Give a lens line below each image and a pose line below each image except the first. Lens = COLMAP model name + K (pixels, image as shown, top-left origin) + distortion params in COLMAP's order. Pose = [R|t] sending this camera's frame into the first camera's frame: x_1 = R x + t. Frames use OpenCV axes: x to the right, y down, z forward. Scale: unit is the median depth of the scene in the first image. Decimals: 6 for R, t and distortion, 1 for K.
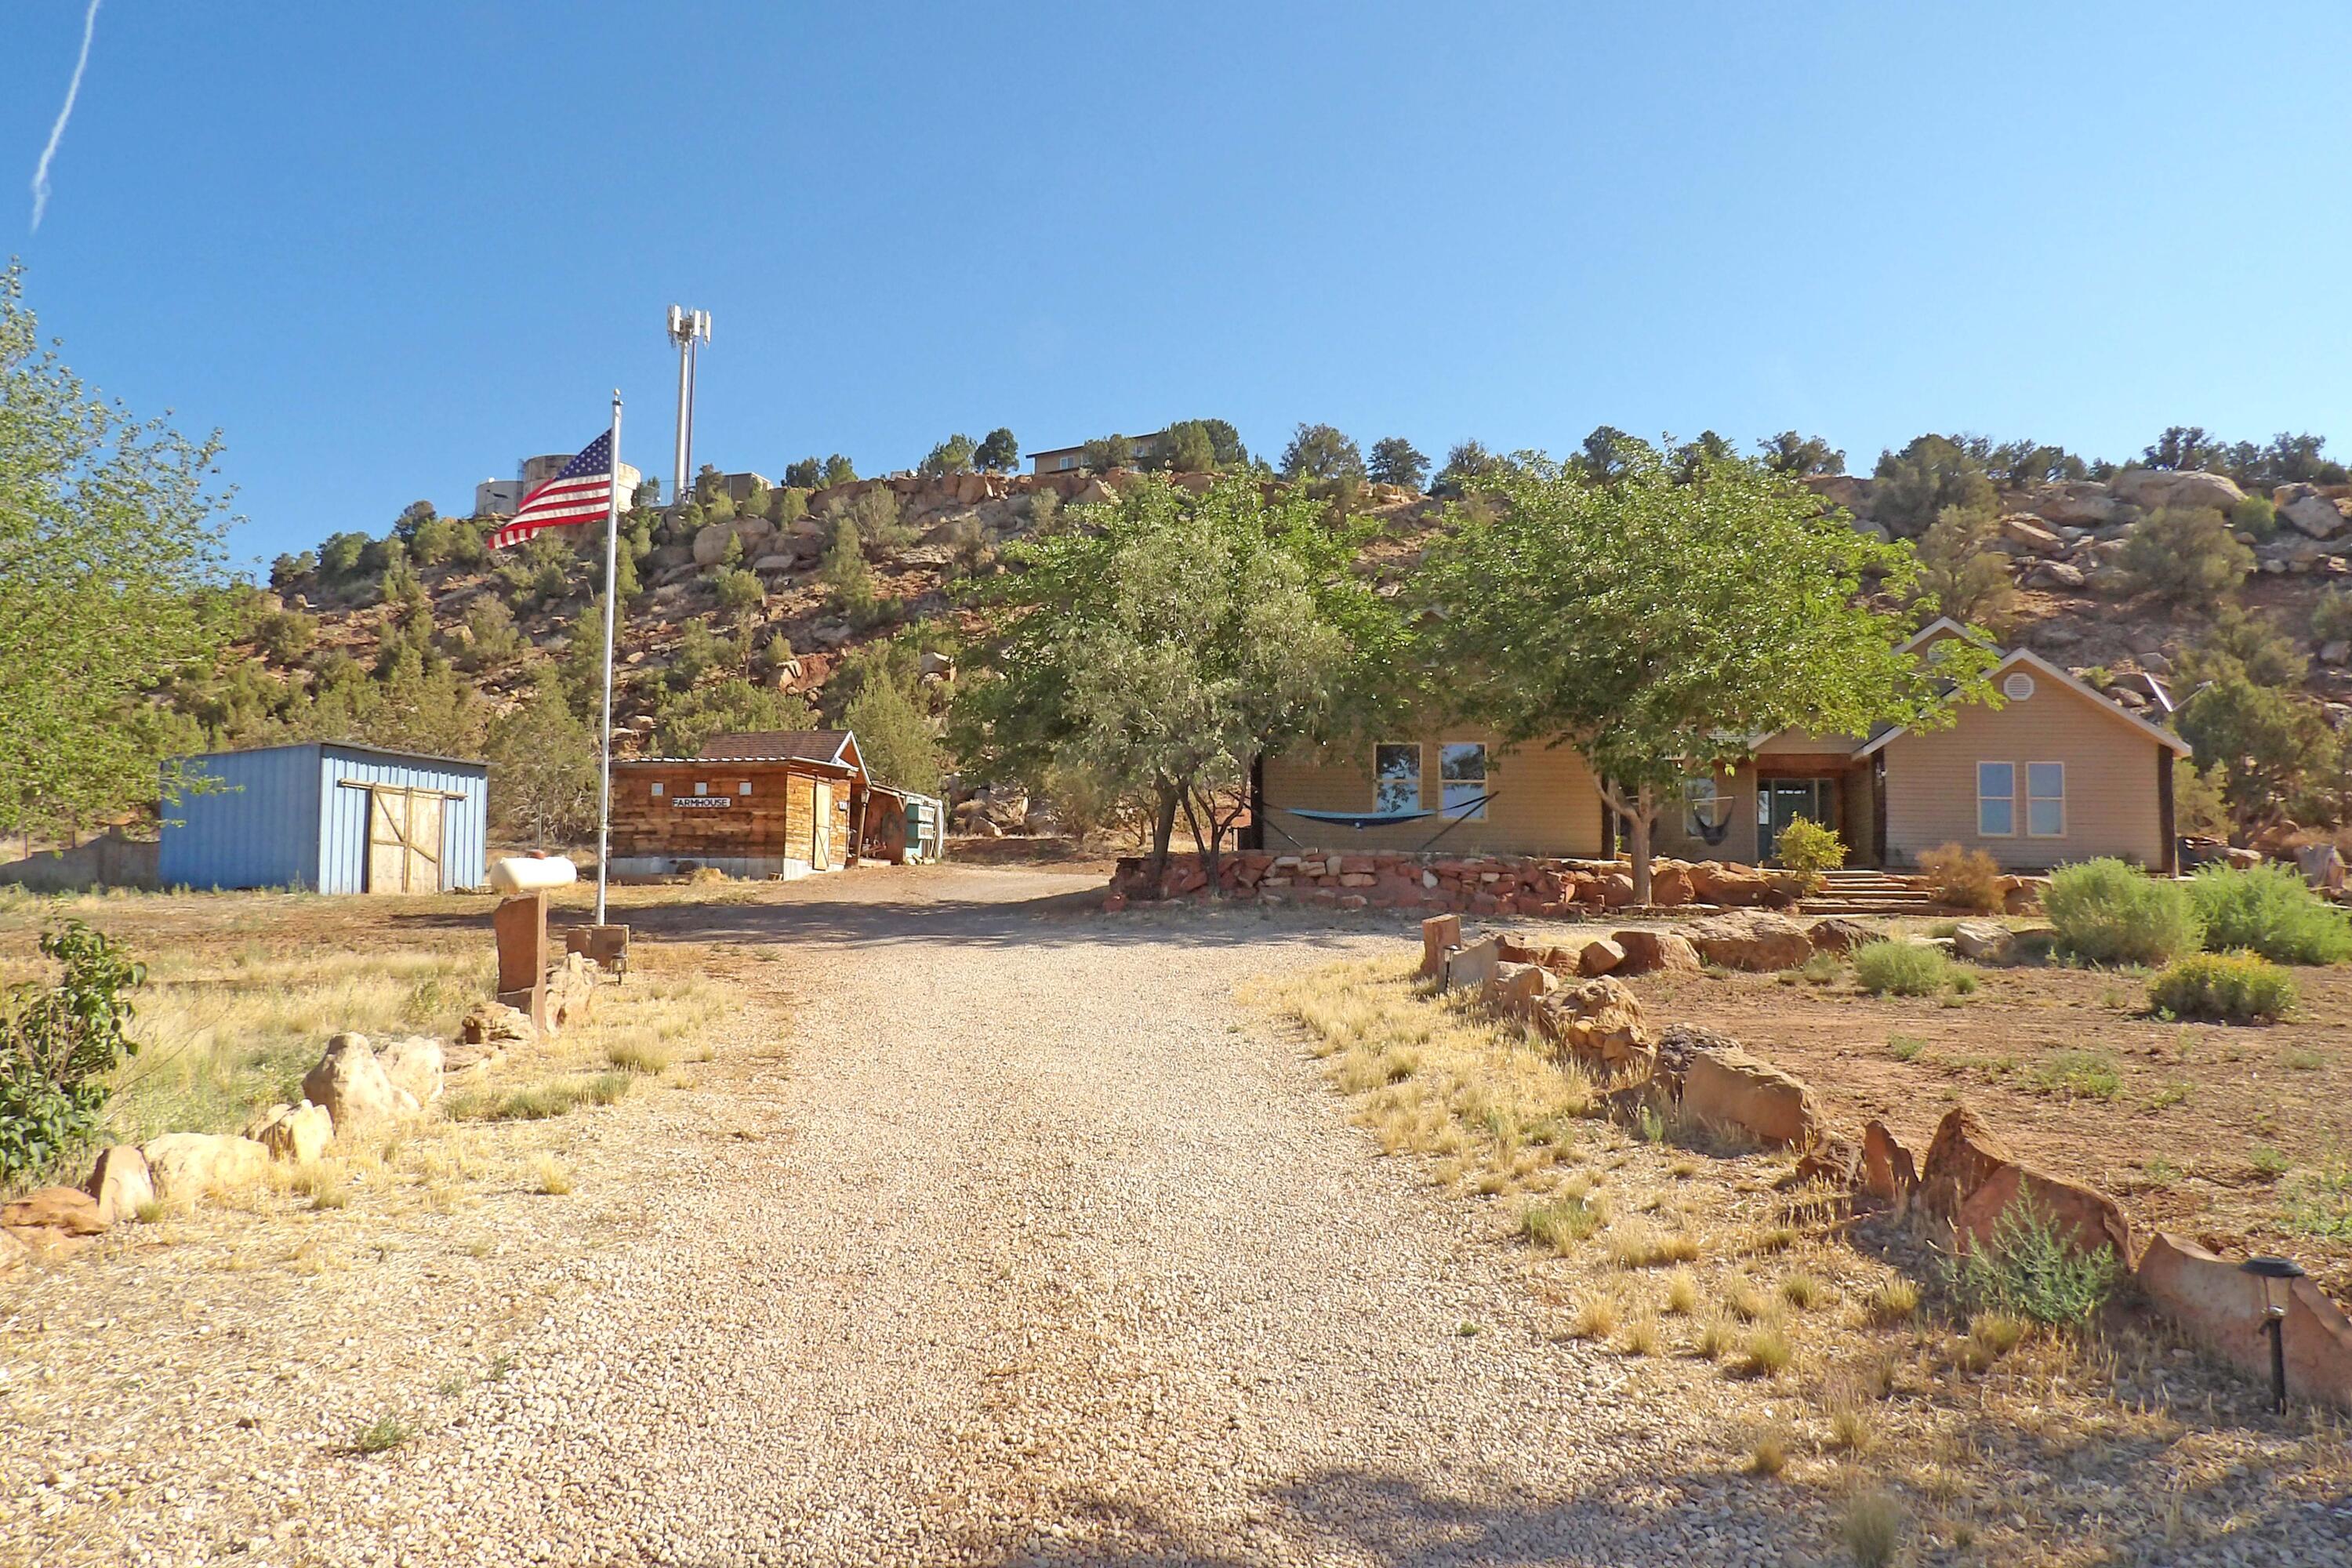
lens RADIAL K [[1733.1, 0, 1150.6], [0, 1733.1, 777.6], [0, 0, 1]] dist [-0.035555, 0.075023]
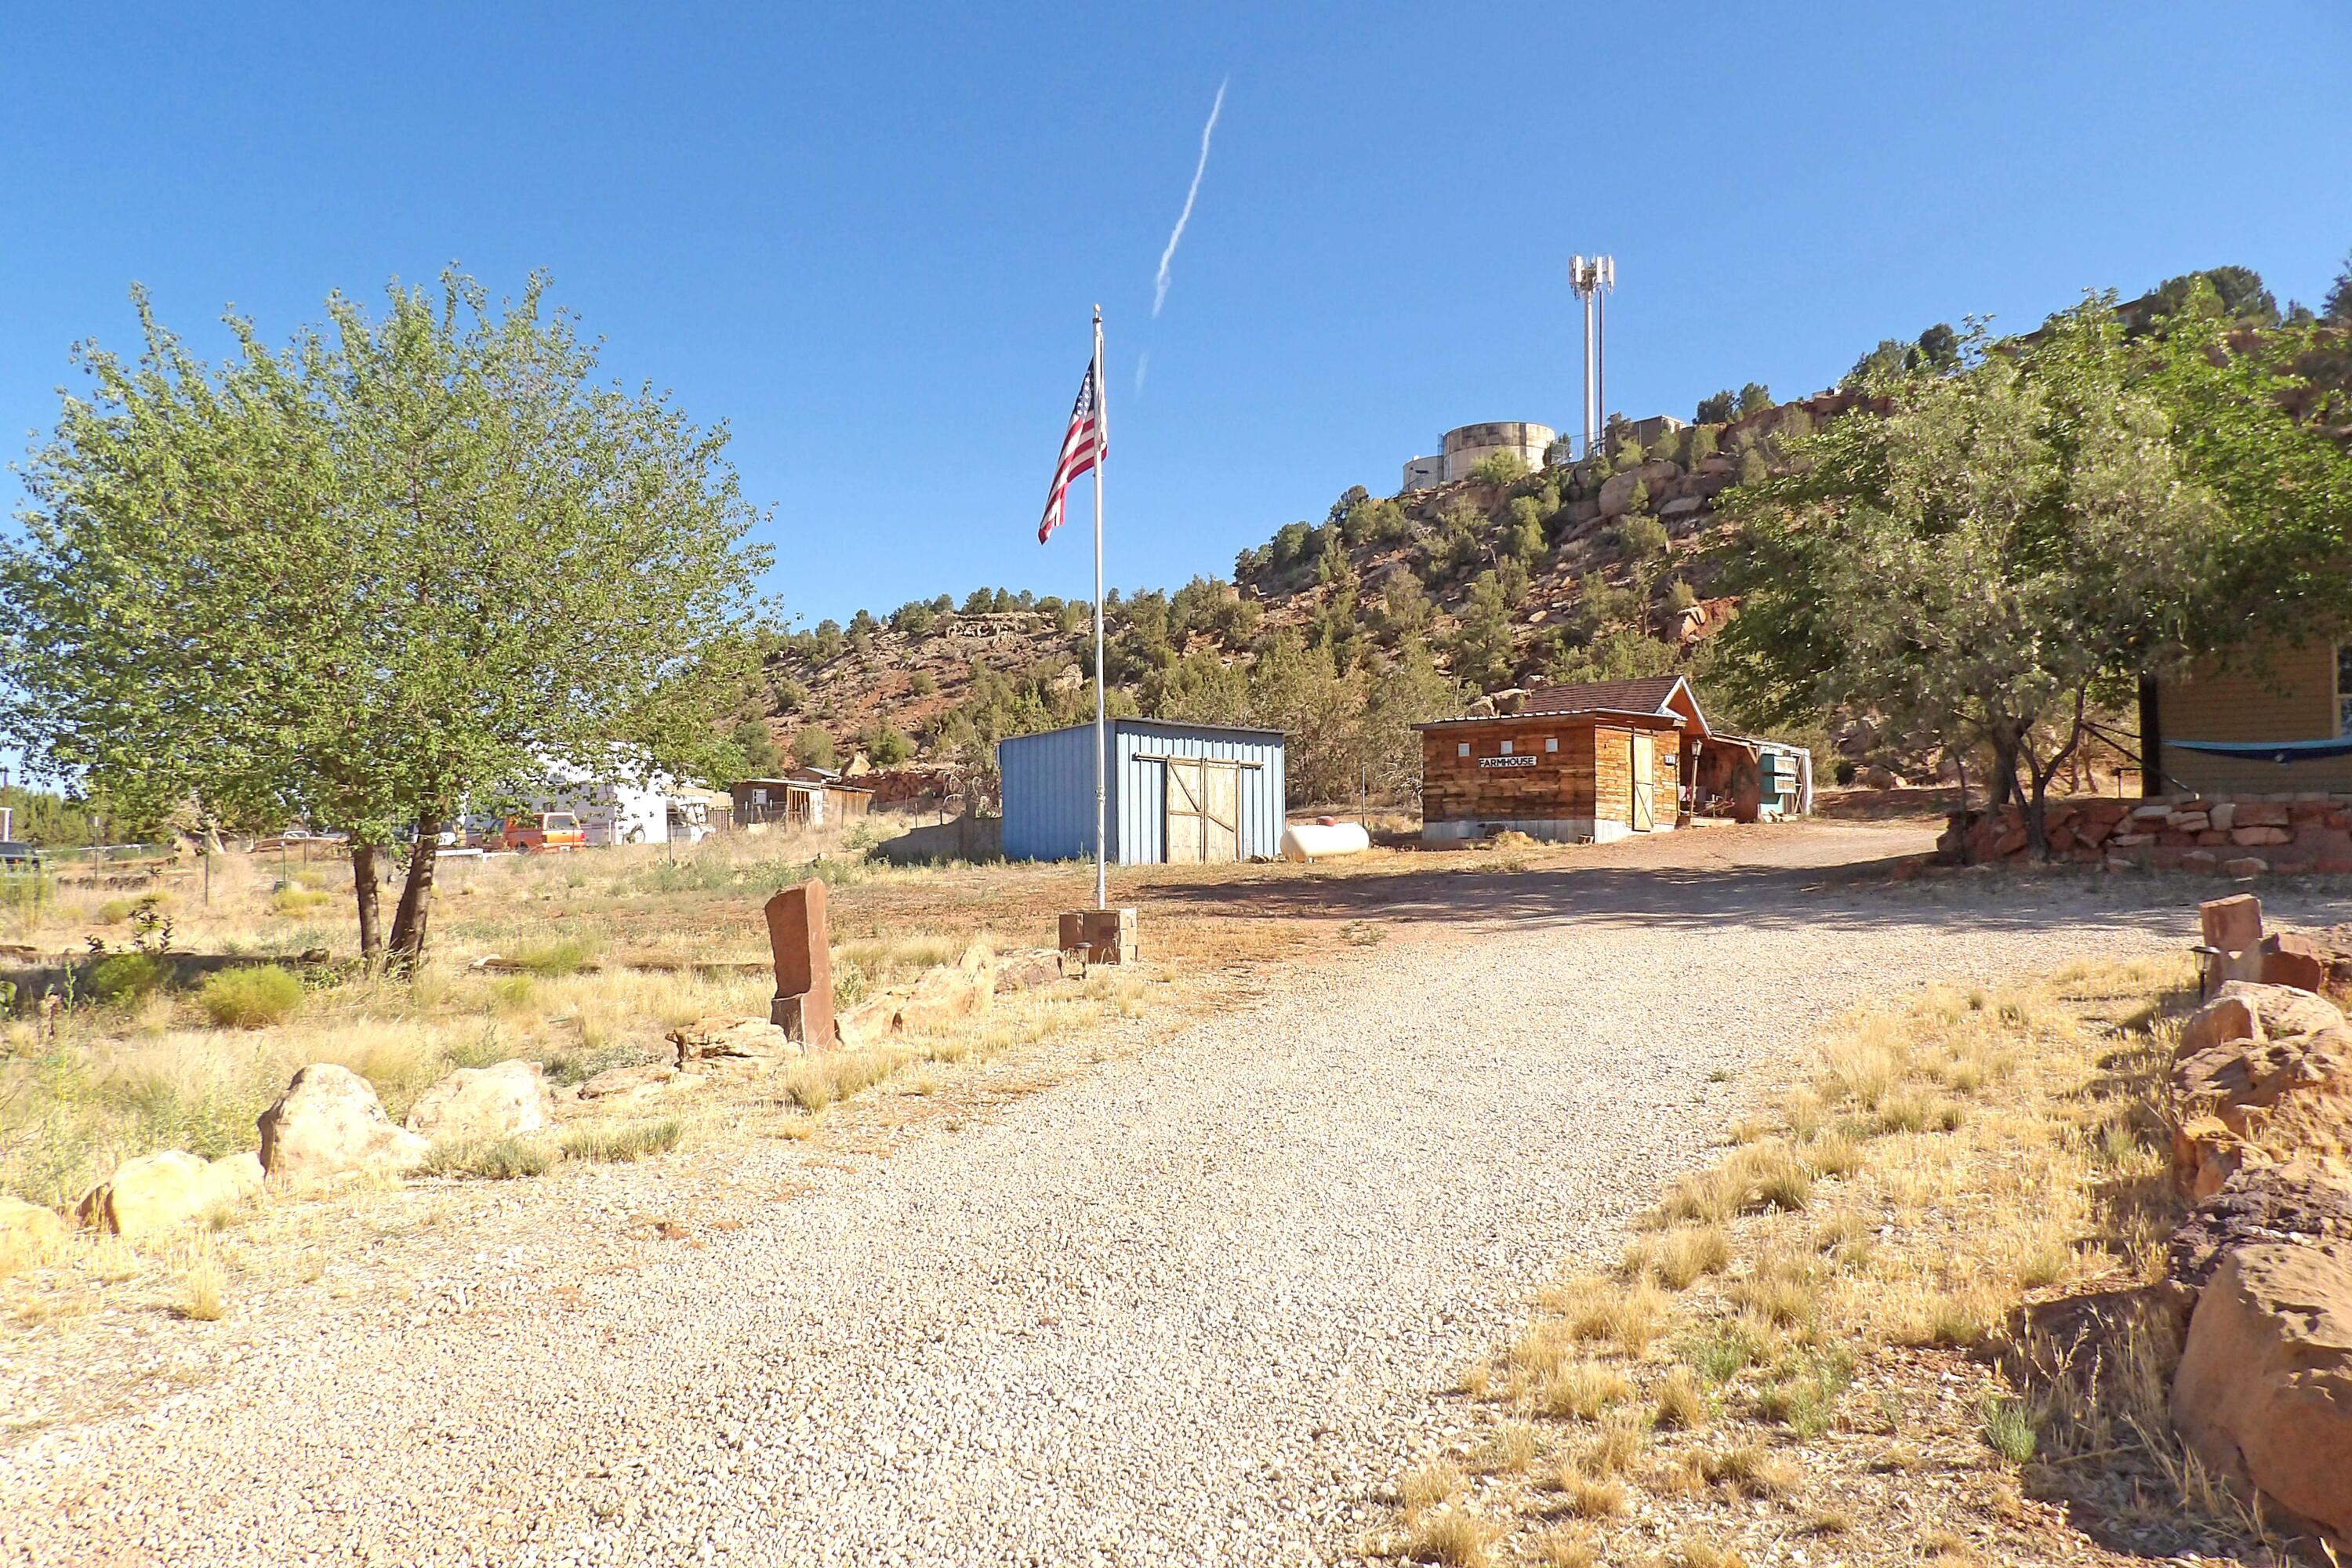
lens RADIAL K [[1733.1, 0, 1147.5], [0, 1733.1, 771.9], [0, 0, 1]] dist [-0.035555, 0.075023]
pose [[0.853887, -0.036664, -0.519166, 0.029235], [0.047368, 0.998850, 0.007369, 0.001712], [0.518299, -0.030884, 0.854642, 0.043776]]
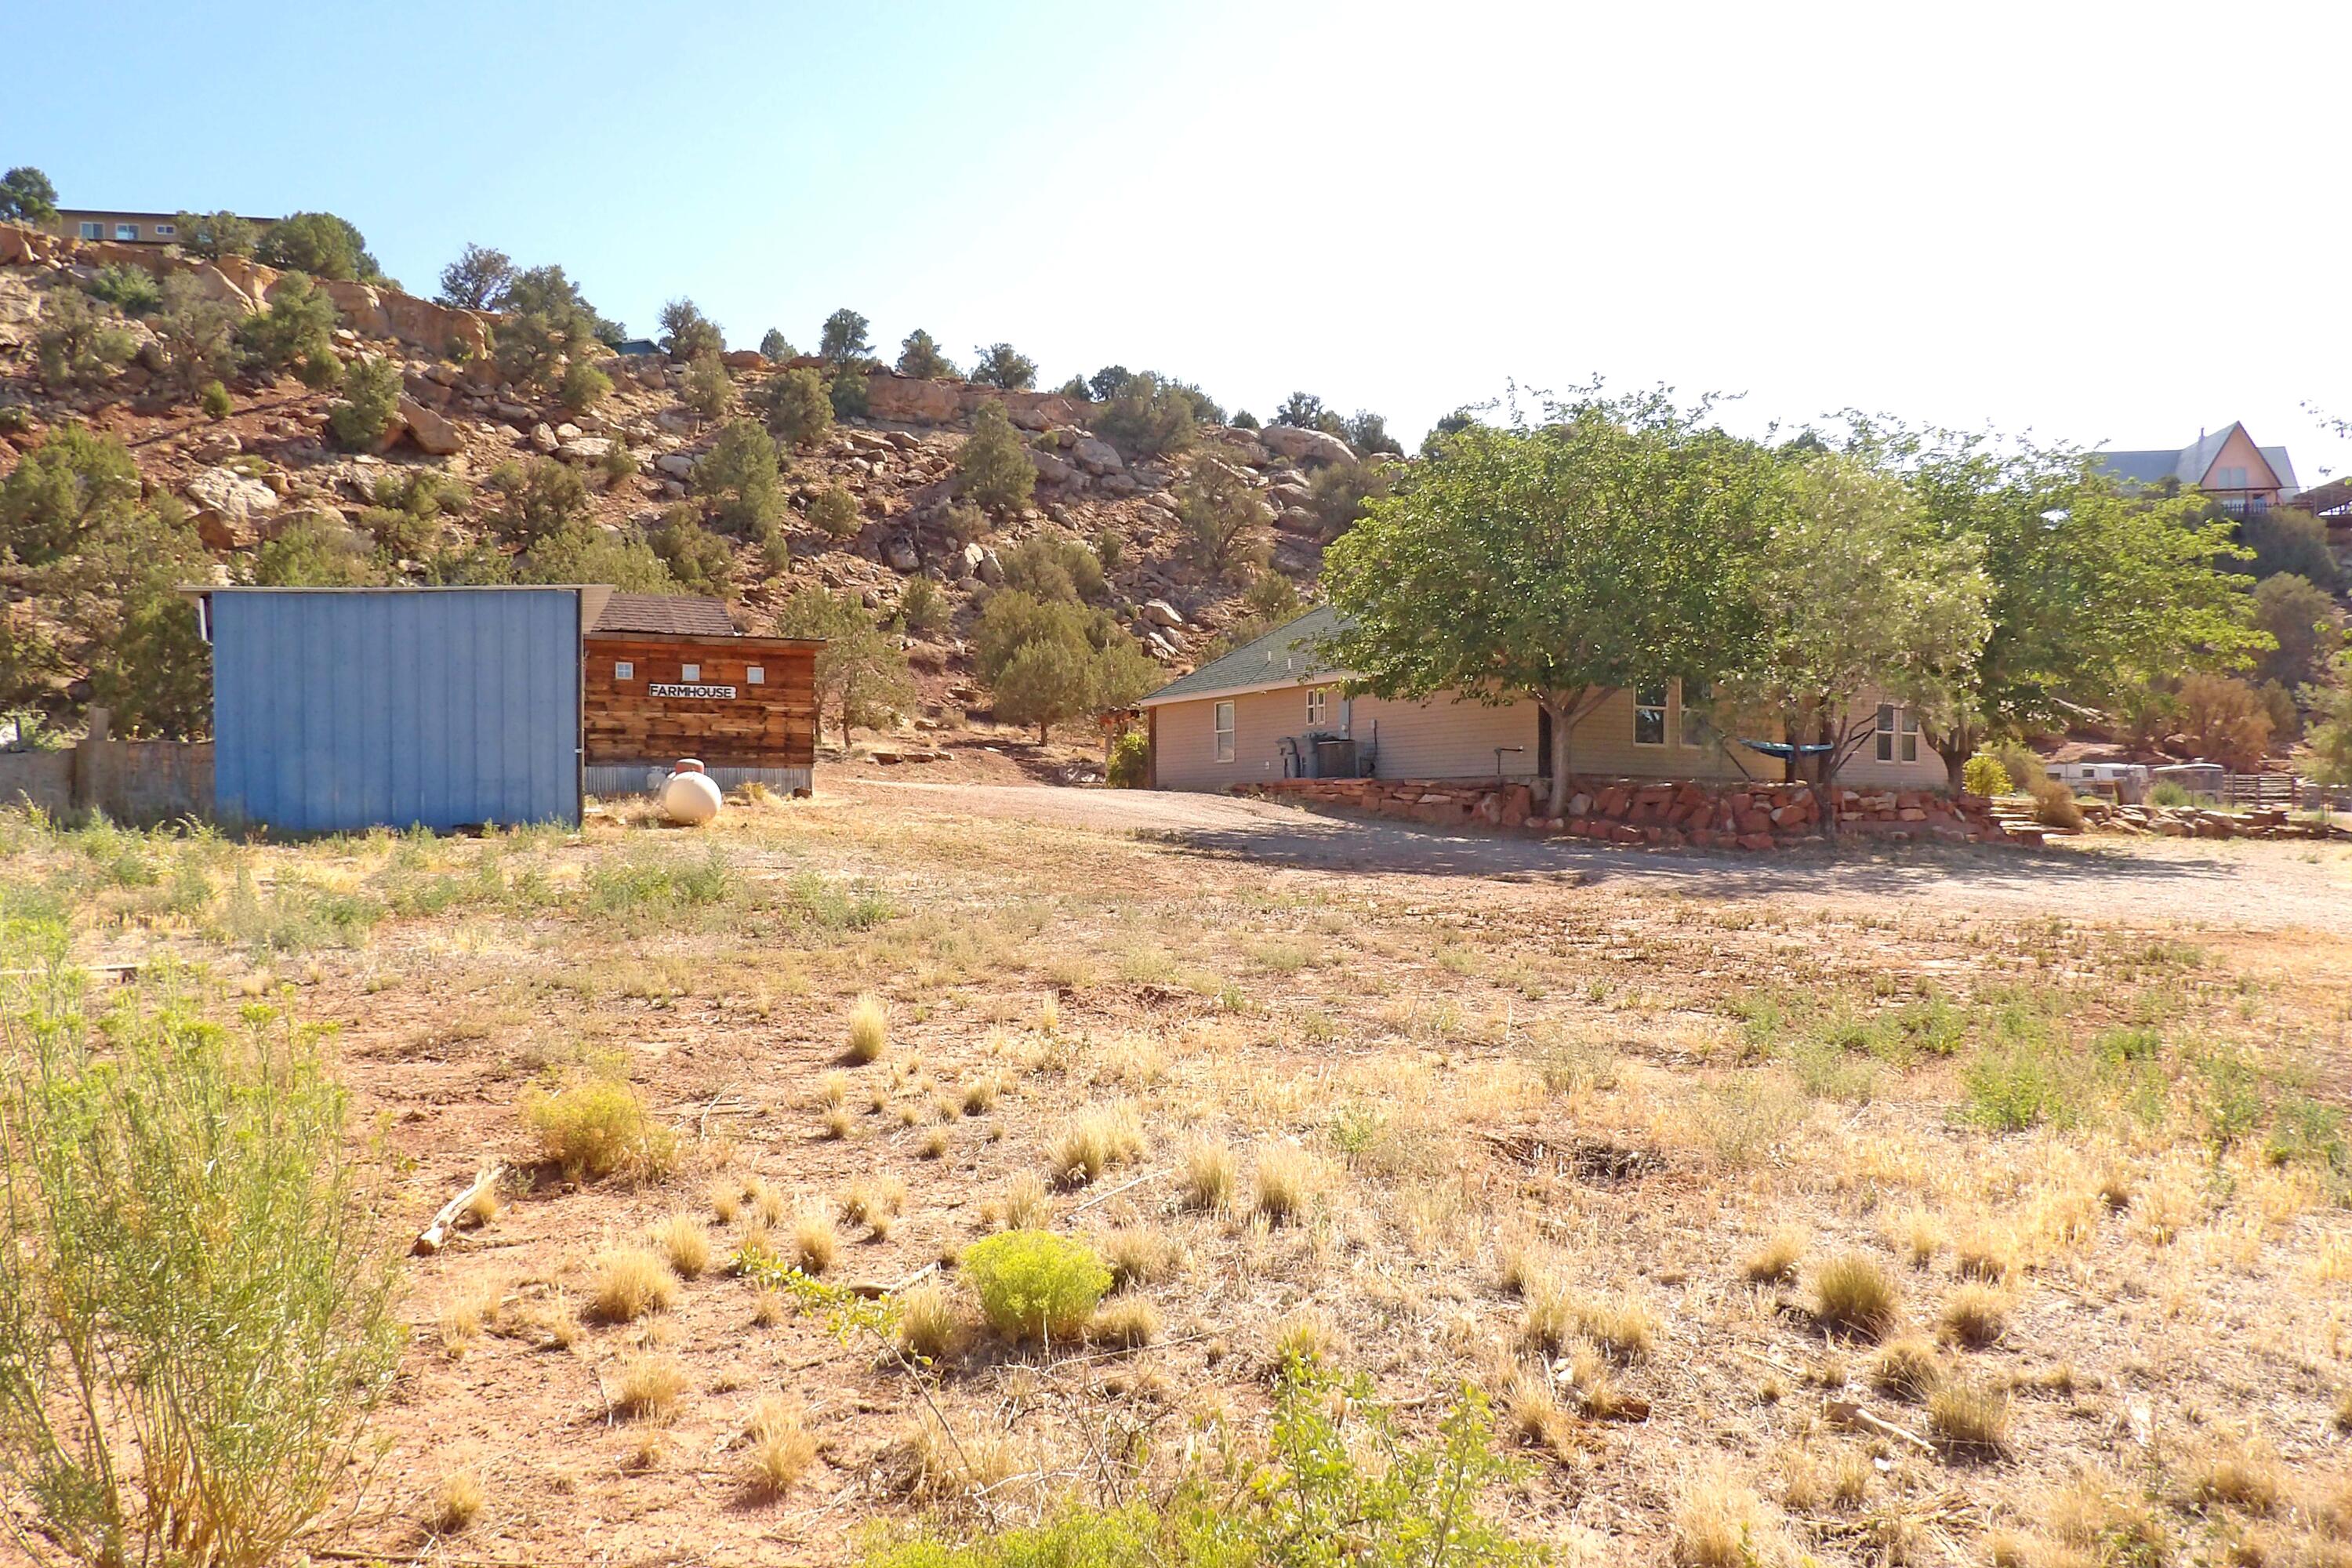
lens RADIAL K [[1733.1, 0, 1172.7], [0, 1733.1, 786.0], [0, 0, 1]] dist [-0.035555, 0.075023]
pose [[0.783791, -0.003856, 0.621013, -0.262761], [-0.040487, 0.997536, 0.057294, 0.001945], [-0.619704, -0.070049, 0.781704, 0.140304]]
